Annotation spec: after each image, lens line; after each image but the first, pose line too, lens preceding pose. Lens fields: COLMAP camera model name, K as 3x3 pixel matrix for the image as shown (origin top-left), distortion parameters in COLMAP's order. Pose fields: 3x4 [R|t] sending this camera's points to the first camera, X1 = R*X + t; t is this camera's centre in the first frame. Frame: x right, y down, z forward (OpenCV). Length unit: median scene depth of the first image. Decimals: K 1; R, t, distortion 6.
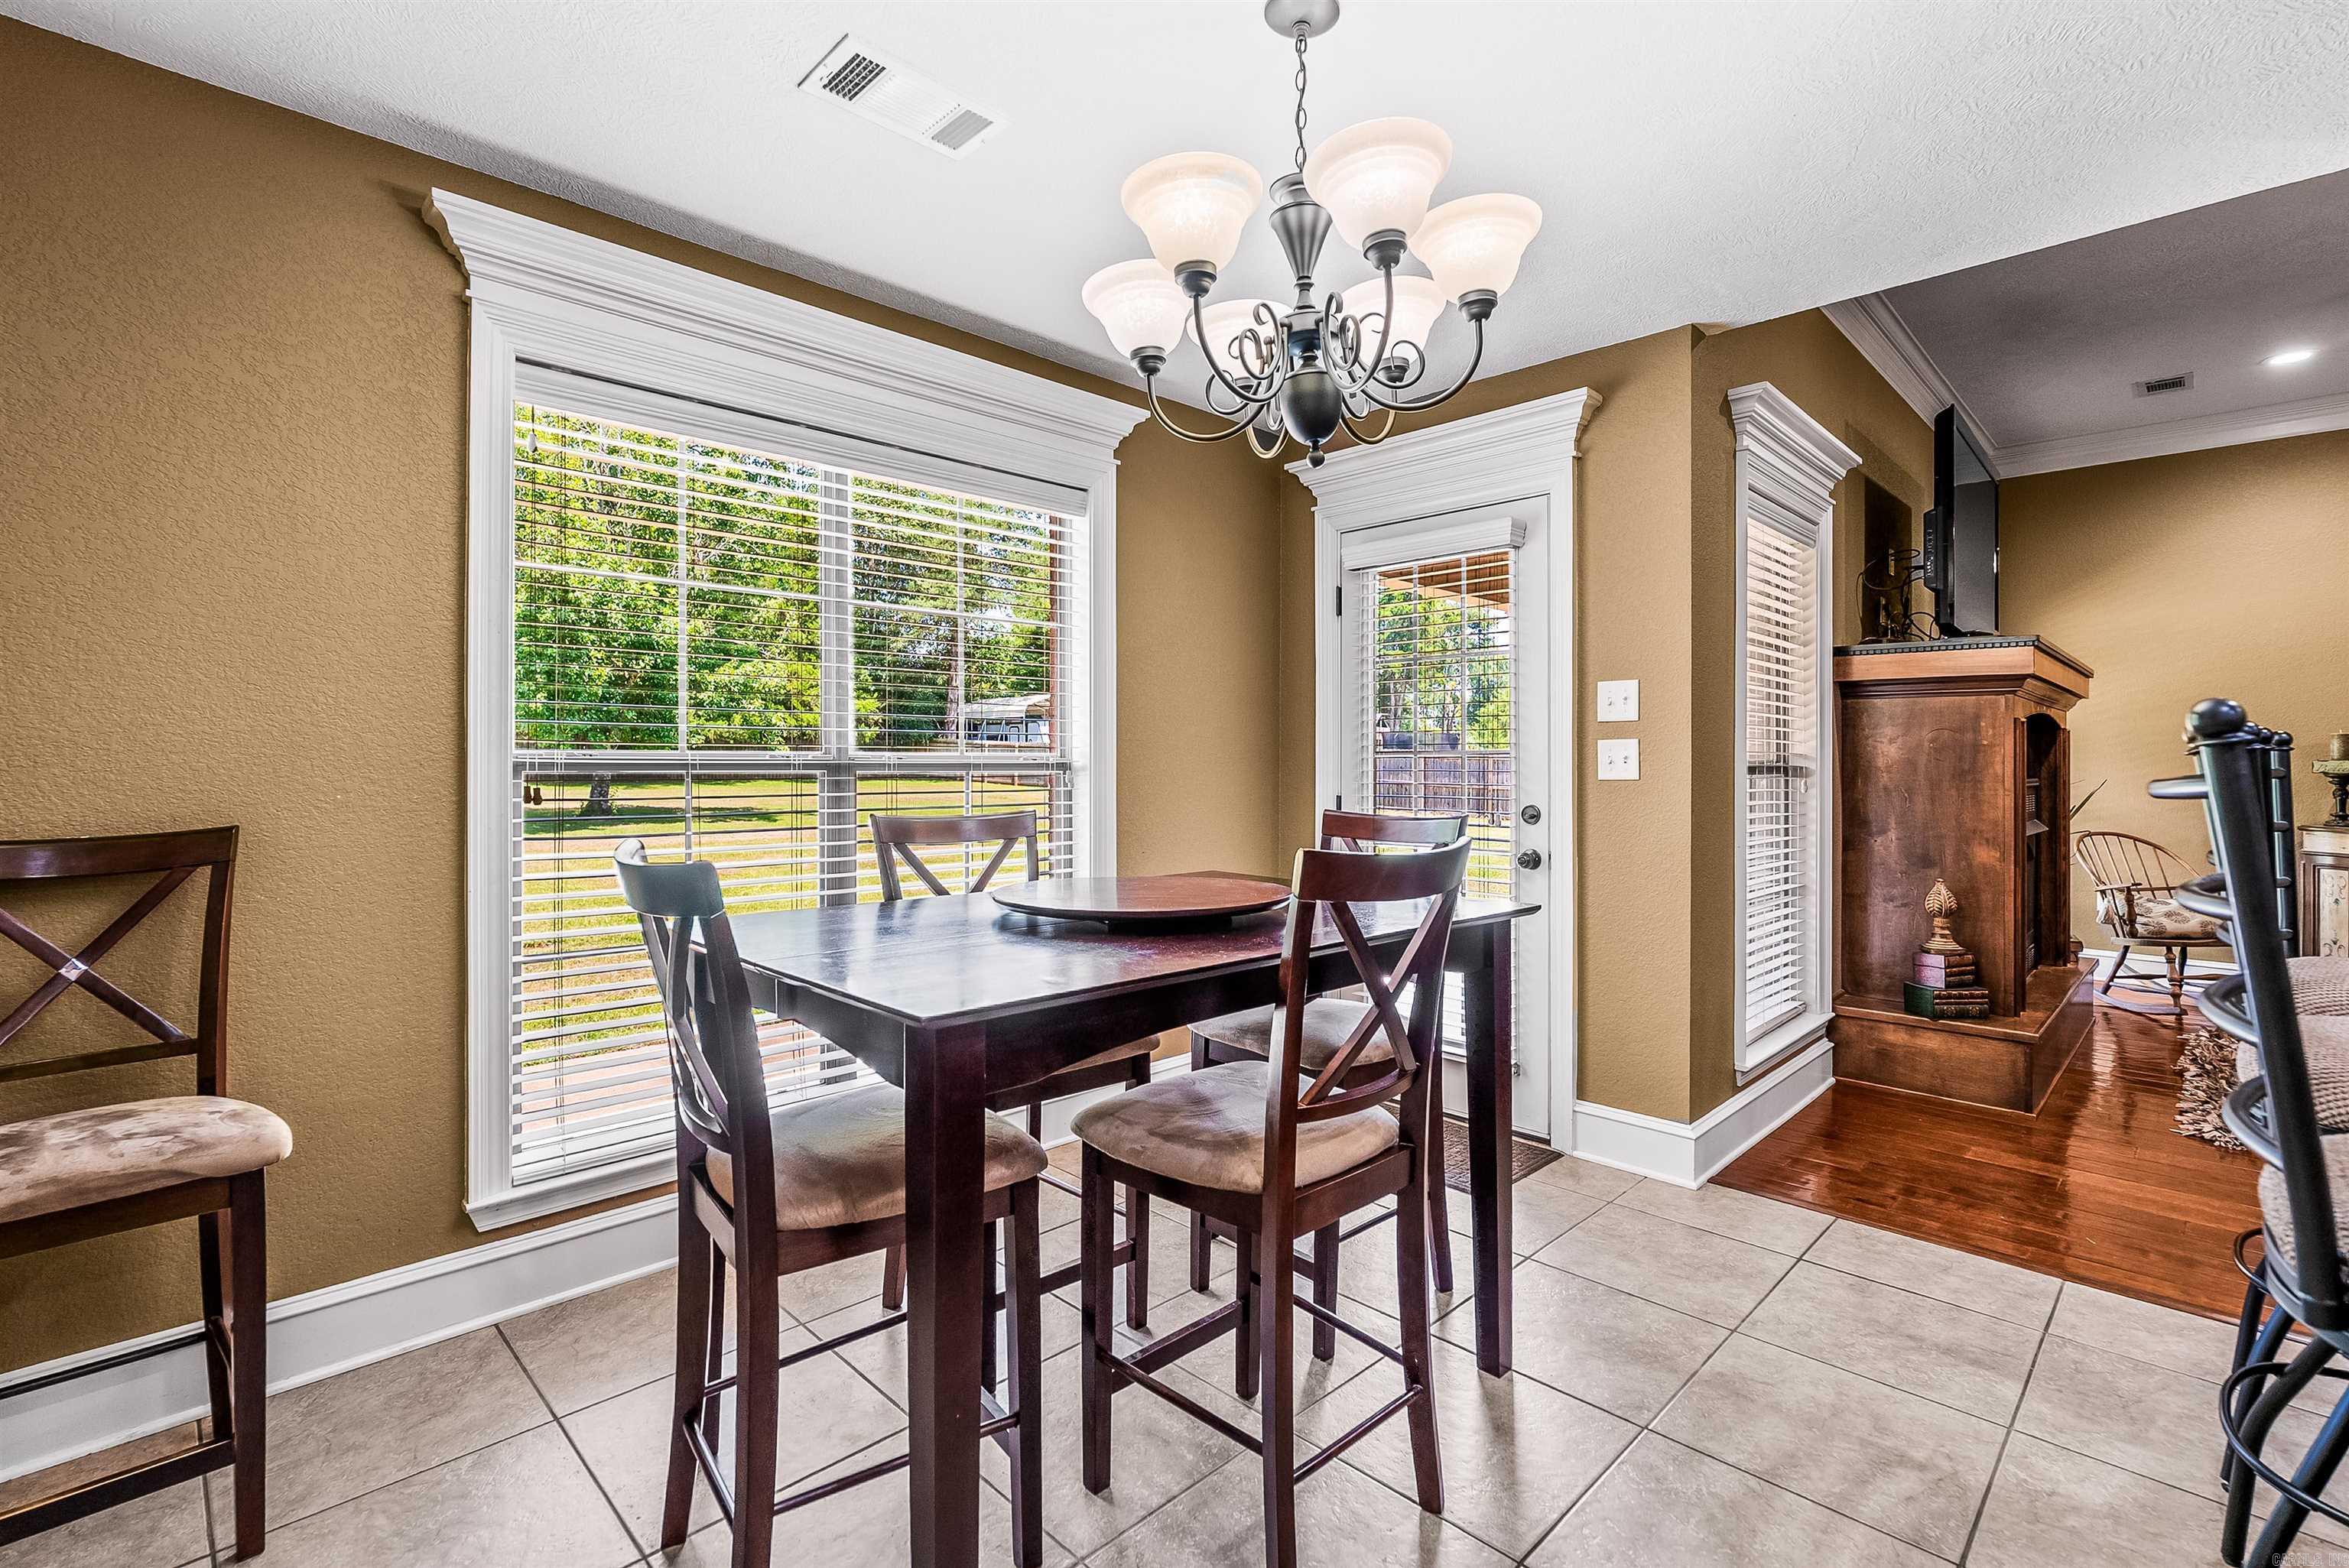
lens RADIAL K [[1058.9, 0, 1177.2], [0, 1058.9, 764.4], [0, 0, 1]] dist [-0.010216, 0.001717]
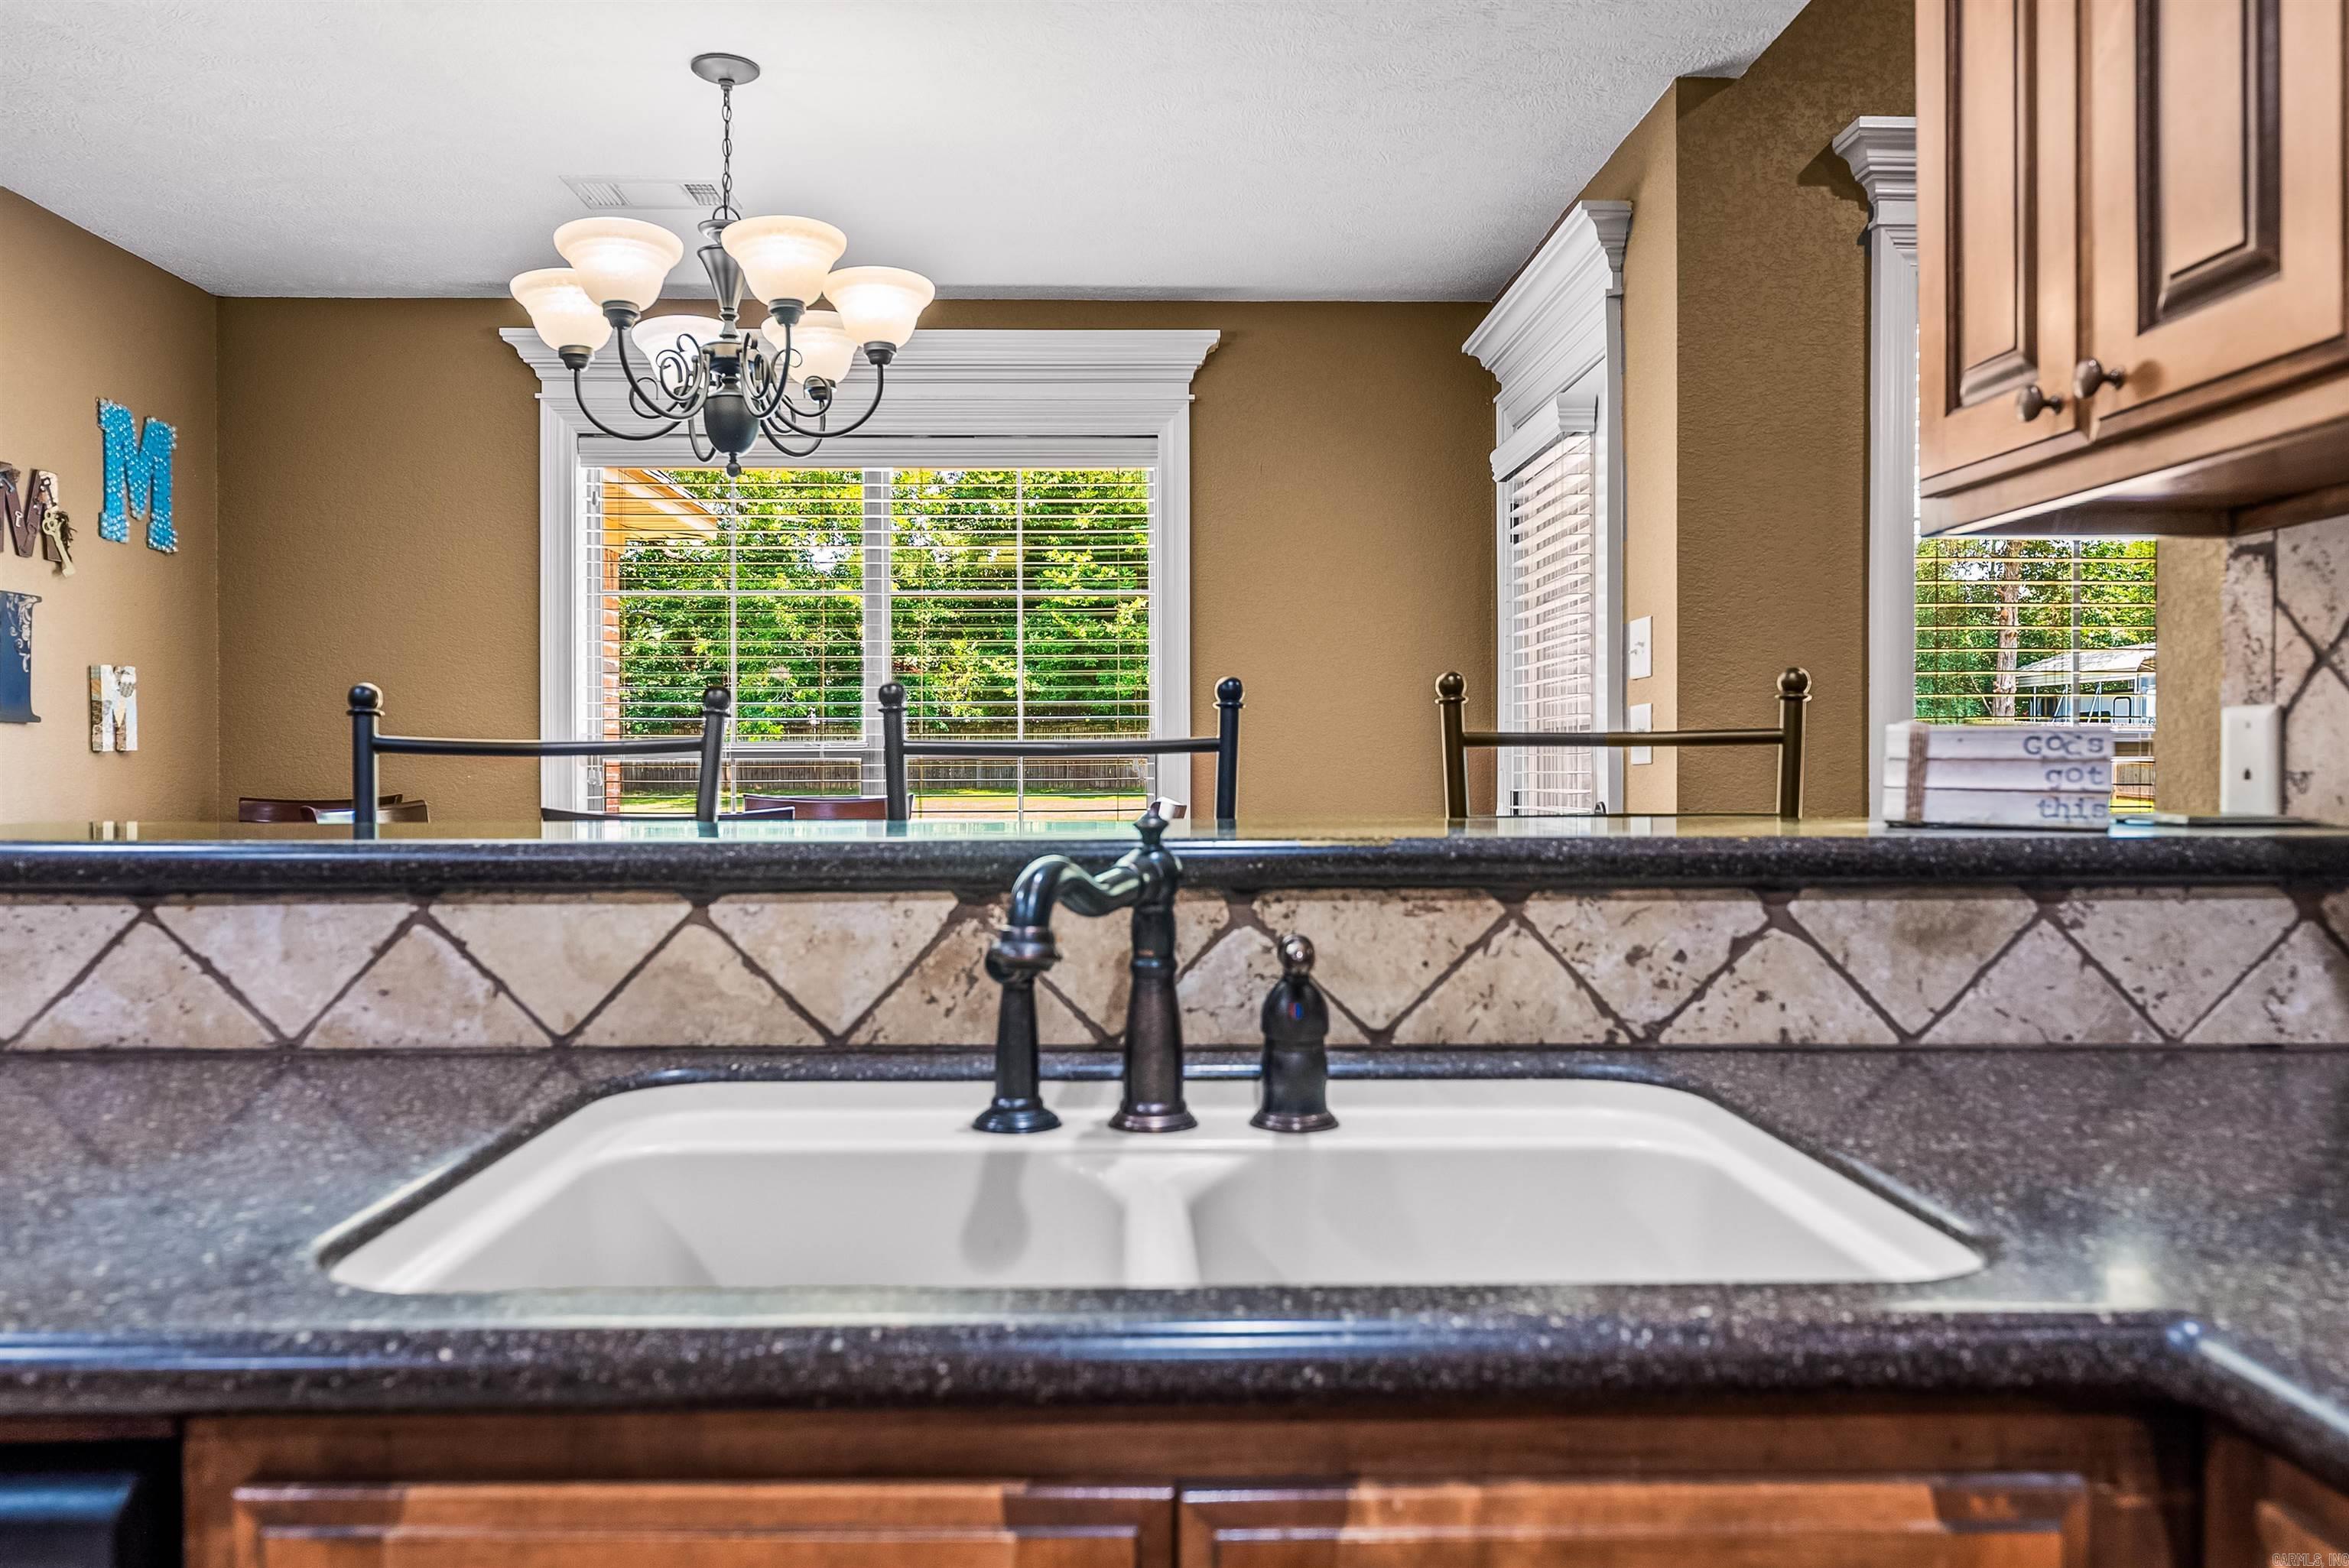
lens RADIAL K [[1612.1, 0, 1166.5], [0, 1612.1, 772.9], [0, 0, 1]] dist [-0.002159, -0.001878]
pose [[0.734872, 0.000638, -0.678205, 0.517875], [0.003928, 0.999979, 0.005198, 0.007382], [0.678194, -0.006484, 0.734854, 0.019435]]
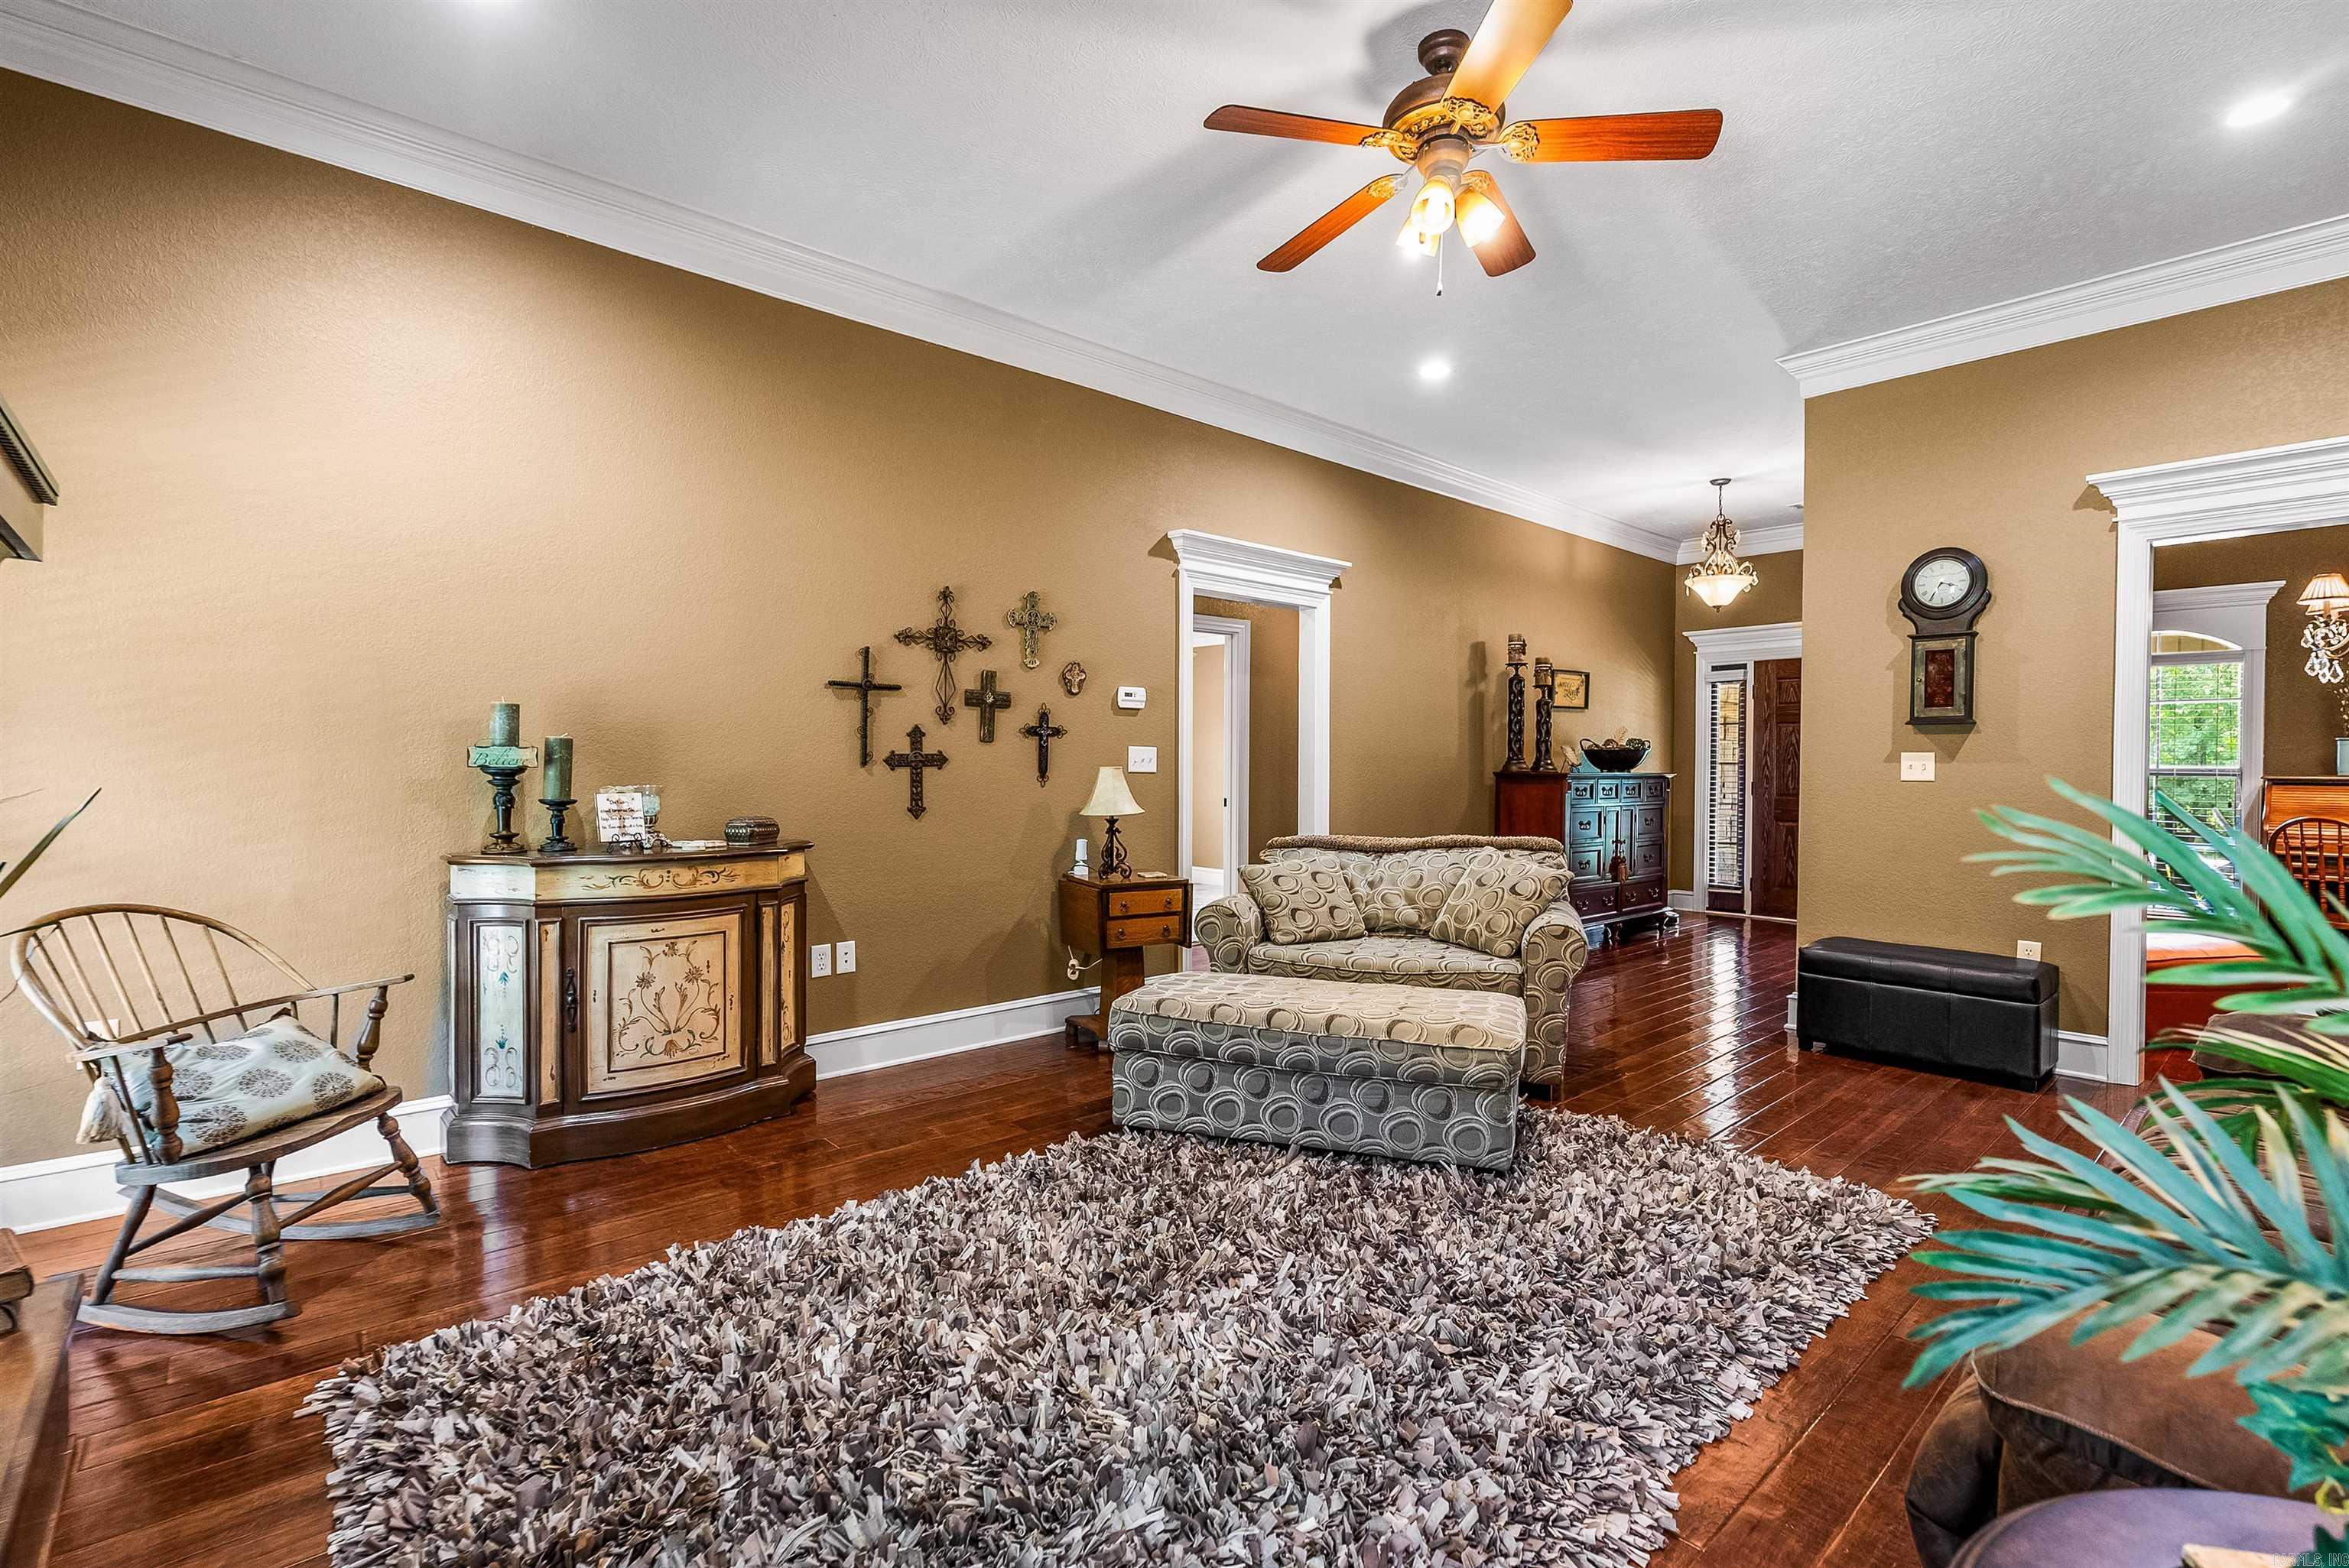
lens RADIAL K [[1058.9, 0, 1193.7], [0, 1058.9, 784.5], [0, 0, 1]] dist [-0.010216, 0.001717]
pose [[0.041065, -0.020195, 0.998952, 0.500203], [-0.008386, 0.999754, 0.020555, 0.001844], [-0.999121, -0.009221, 0.040885, 0.564143]]
